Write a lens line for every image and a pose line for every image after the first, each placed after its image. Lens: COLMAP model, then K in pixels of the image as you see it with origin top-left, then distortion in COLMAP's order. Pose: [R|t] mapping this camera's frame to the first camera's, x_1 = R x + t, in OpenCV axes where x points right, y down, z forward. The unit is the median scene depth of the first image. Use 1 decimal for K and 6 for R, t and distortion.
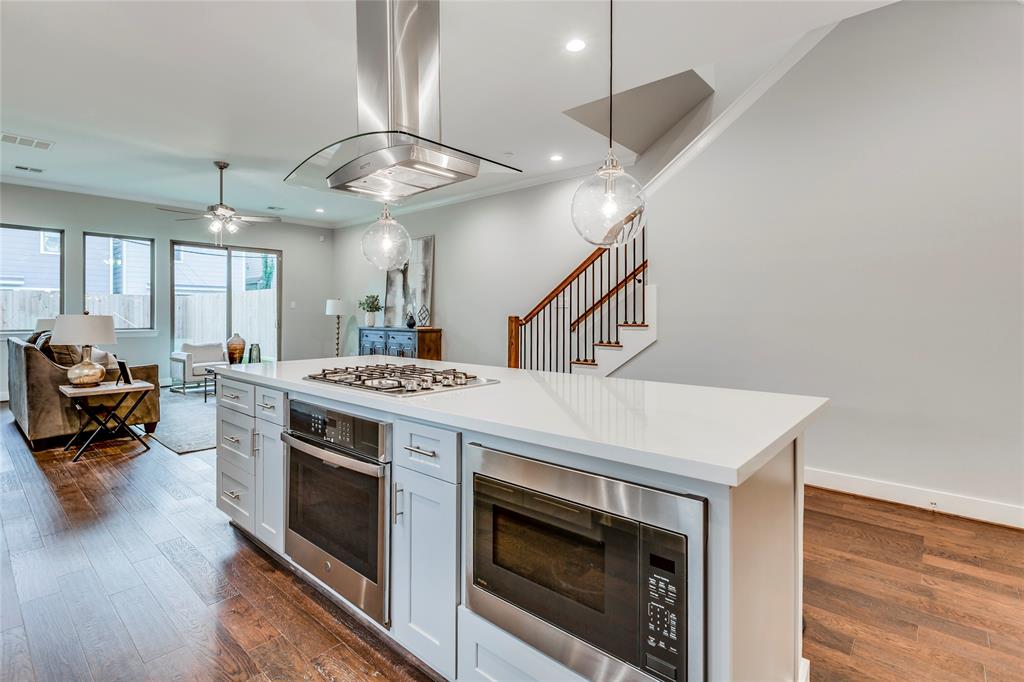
lens RADIAL K [[488.2, 0, 507.0], [0, 488.2, 311.4], [0, 0, 1]] dist [-0.003441, -0.000133]
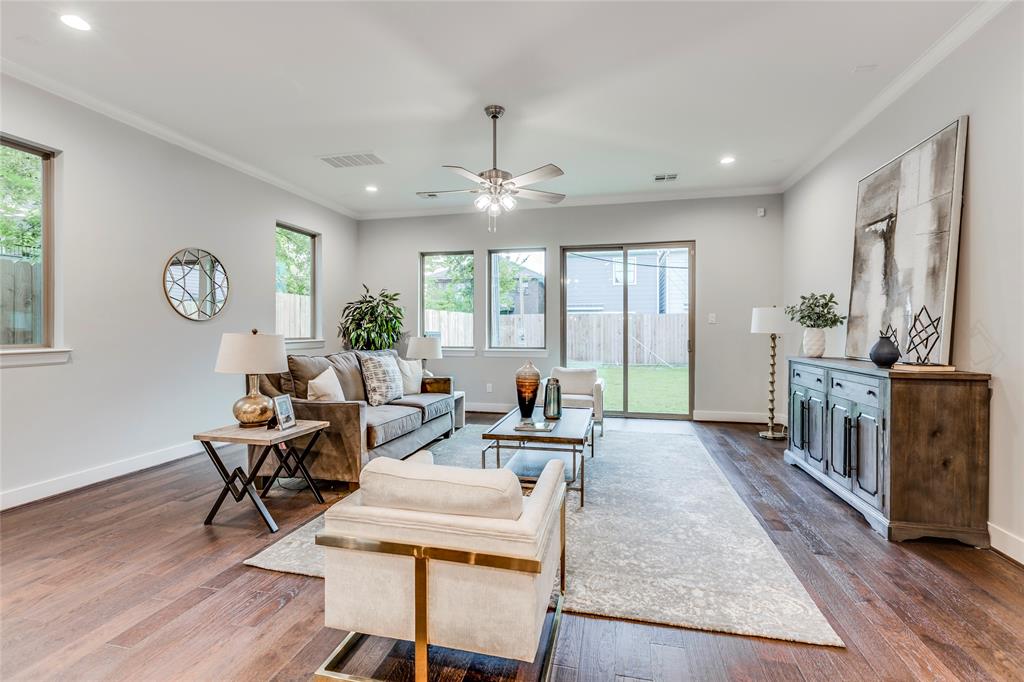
lens RADIAL K [[463.9, 0, 513.4], [0, 463.9, 329.8], [0, 0, 1]] dist [-0.001735, 0.000783]
pose [[0.475843, -0.004589, -0.879518, -0.006498], [0.005853, 0.999981, -0.002051, 0.002809], [0.879511, -0.004172, 0.475861, 0.534013]]
